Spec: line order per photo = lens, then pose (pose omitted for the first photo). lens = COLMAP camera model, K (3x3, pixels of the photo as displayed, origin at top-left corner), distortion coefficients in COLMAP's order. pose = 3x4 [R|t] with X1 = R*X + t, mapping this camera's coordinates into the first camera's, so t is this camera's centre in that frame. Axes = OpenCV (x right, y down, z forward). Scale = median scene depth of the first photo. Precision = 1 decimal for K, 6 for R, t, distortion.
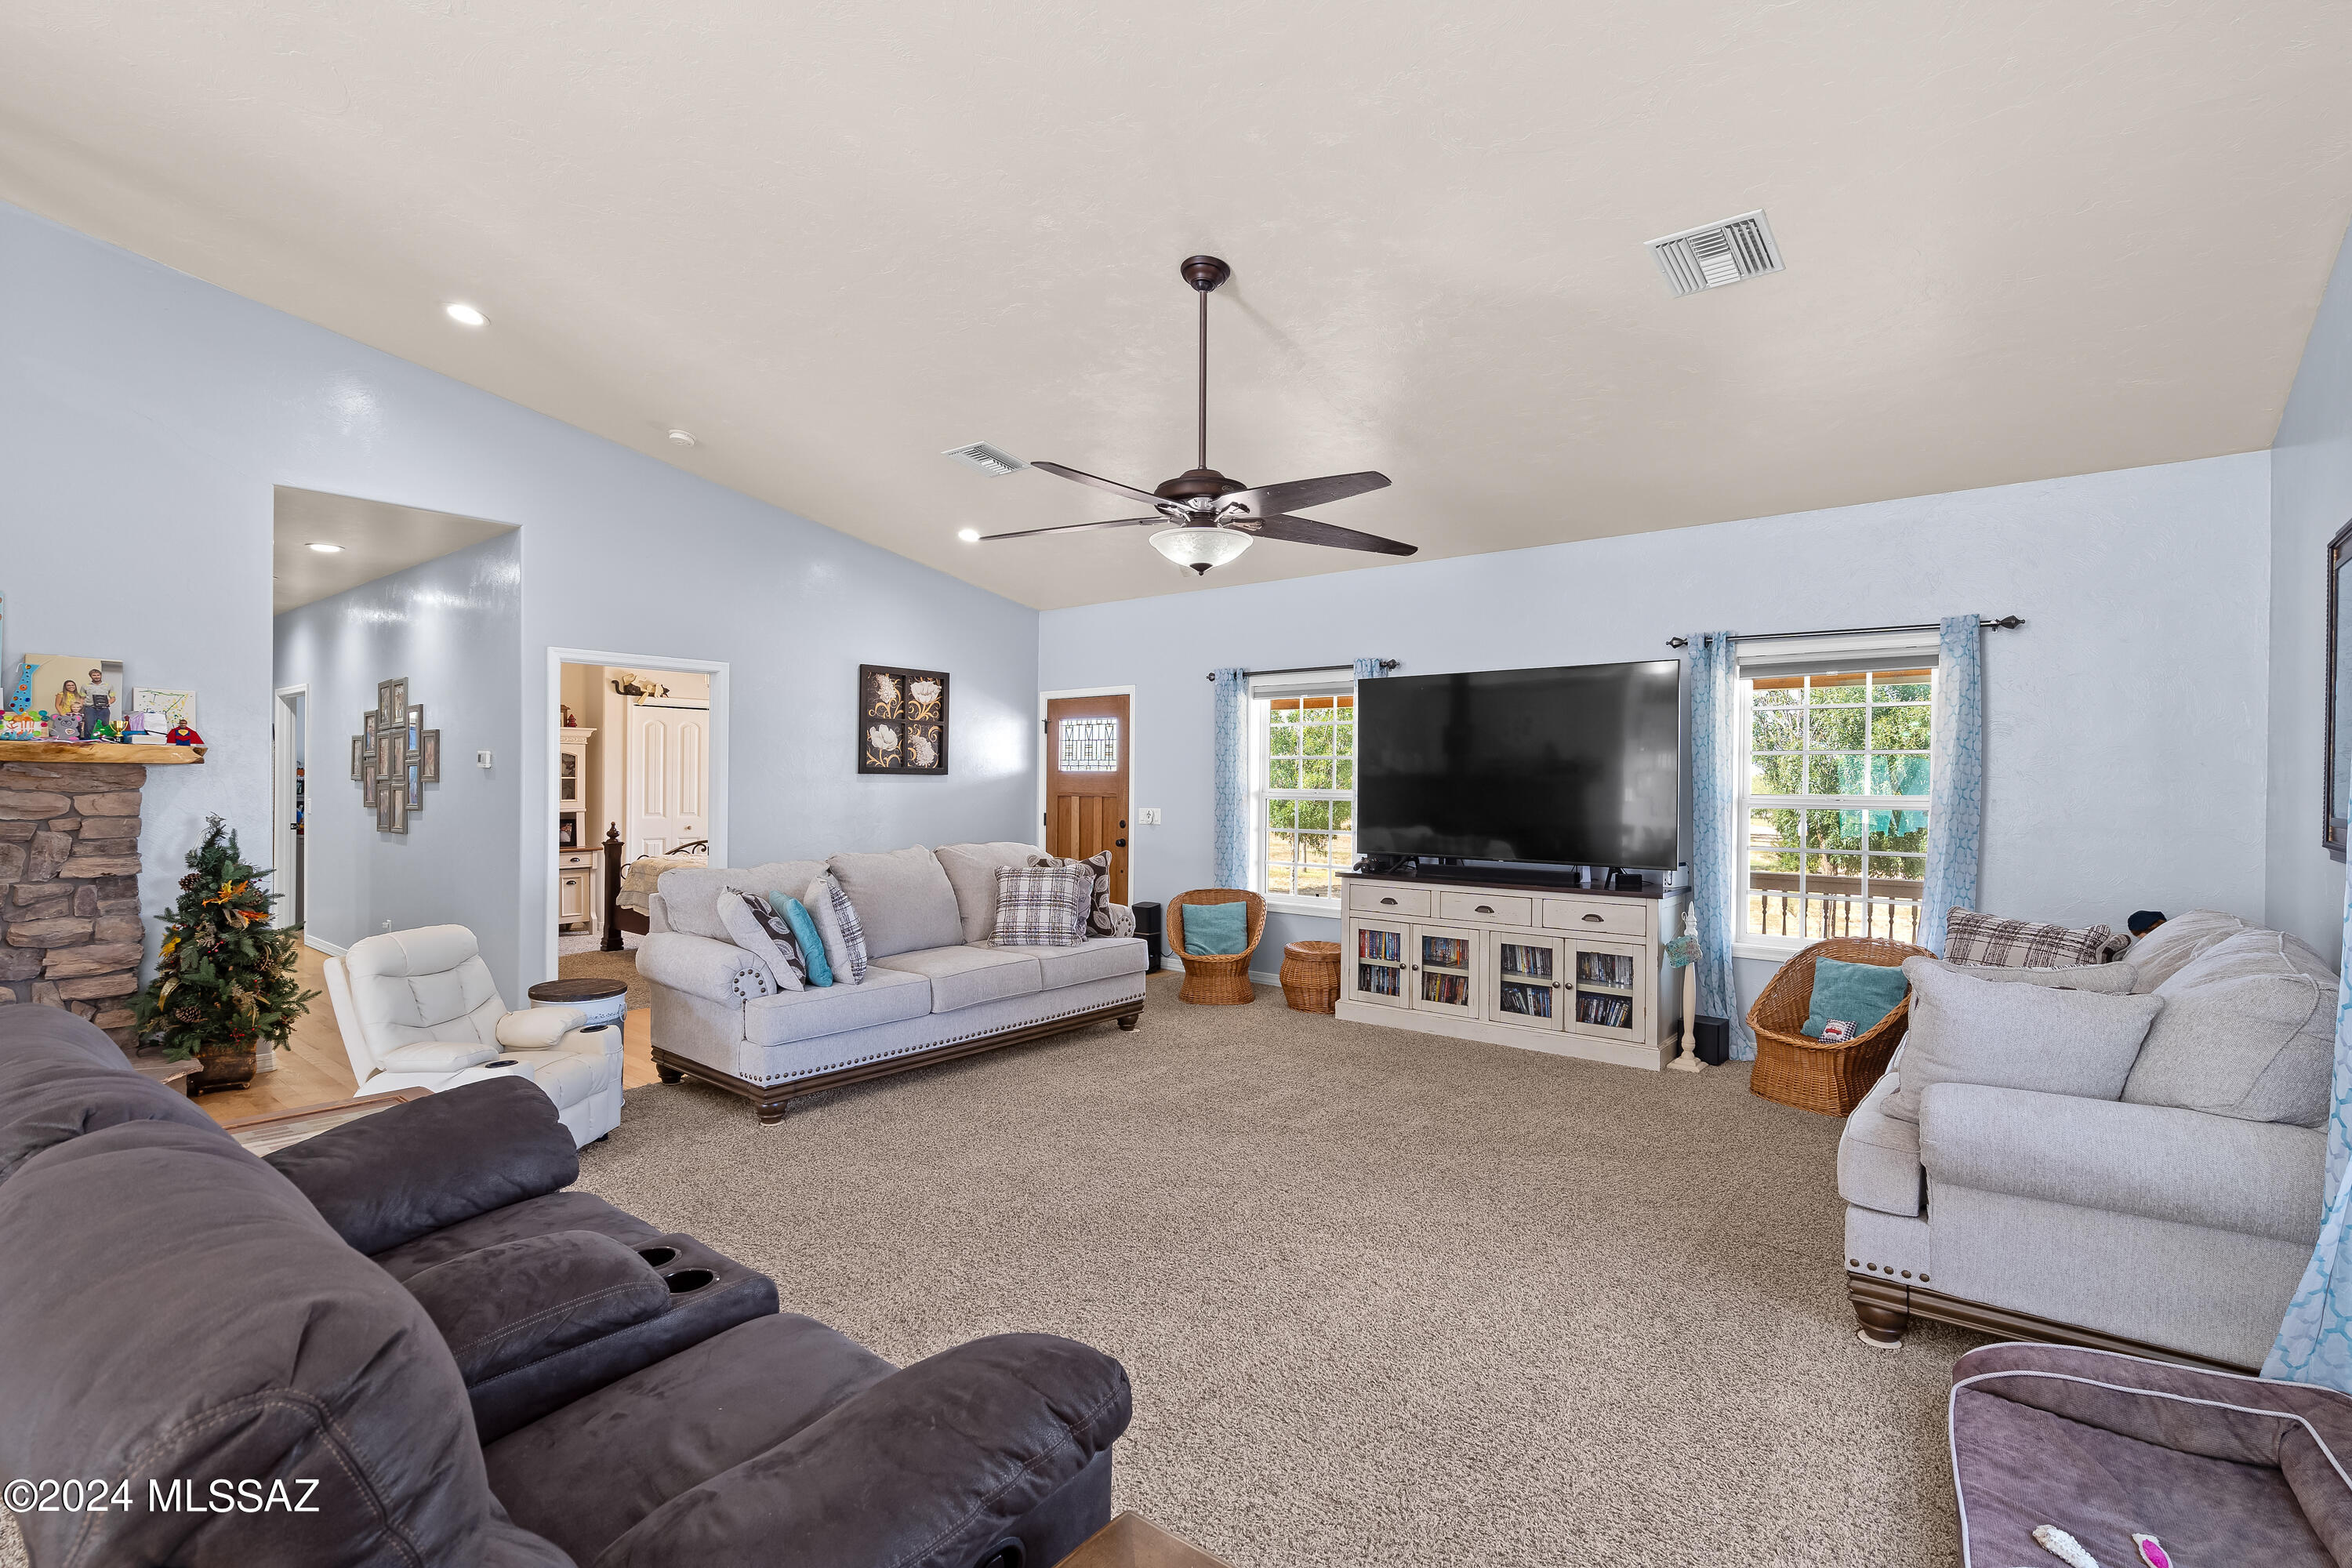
lens RADIAL K [[1083.3, 0, 1183.2], [0, 1083.3, 784.6], [0, 0, 1]] dist [0.002147, 0.000201]
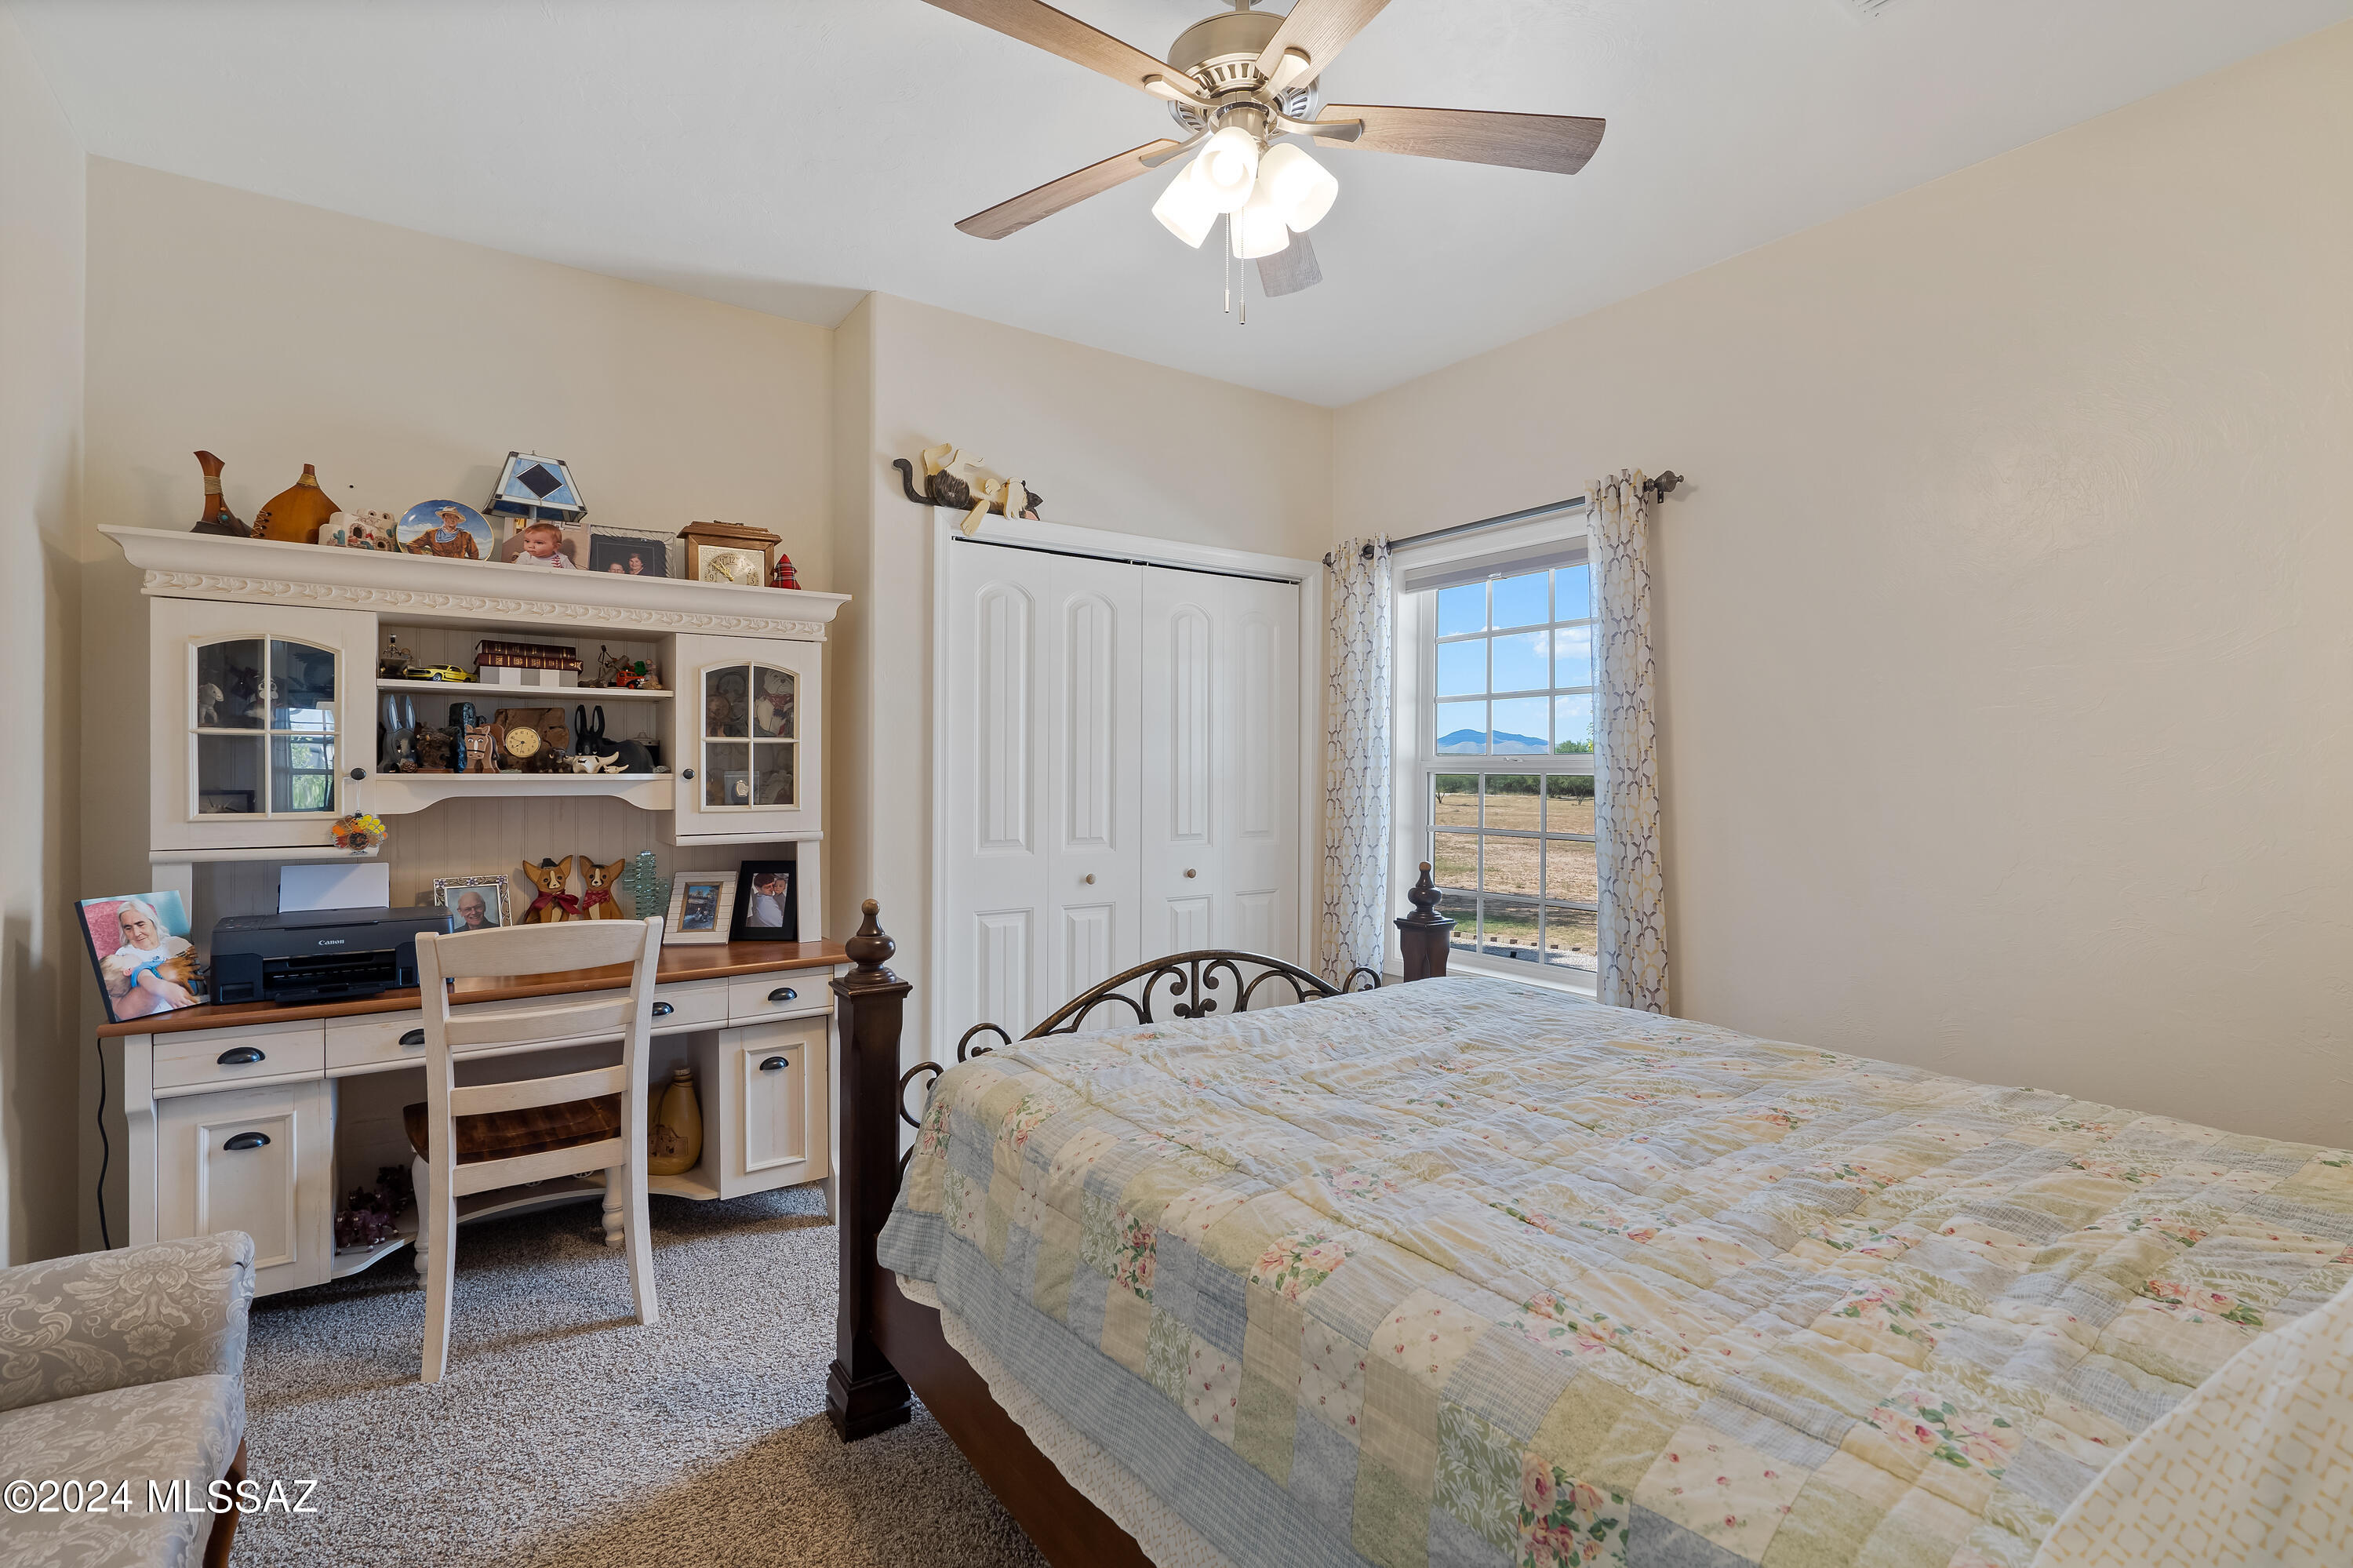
lens RADIAL K [[1083.8, 0, 1172.4], [0, 1083.8, 779.4], [0, 0, 1]] dist [0.002147, 0.000201]
pose [[0.961421, 0.001001, -0.275081, -0.346893], [0.000274, 0.999989, 0.004597, 0.004429], [0.275082, -0.004495, 0.961410, 0.692583]]
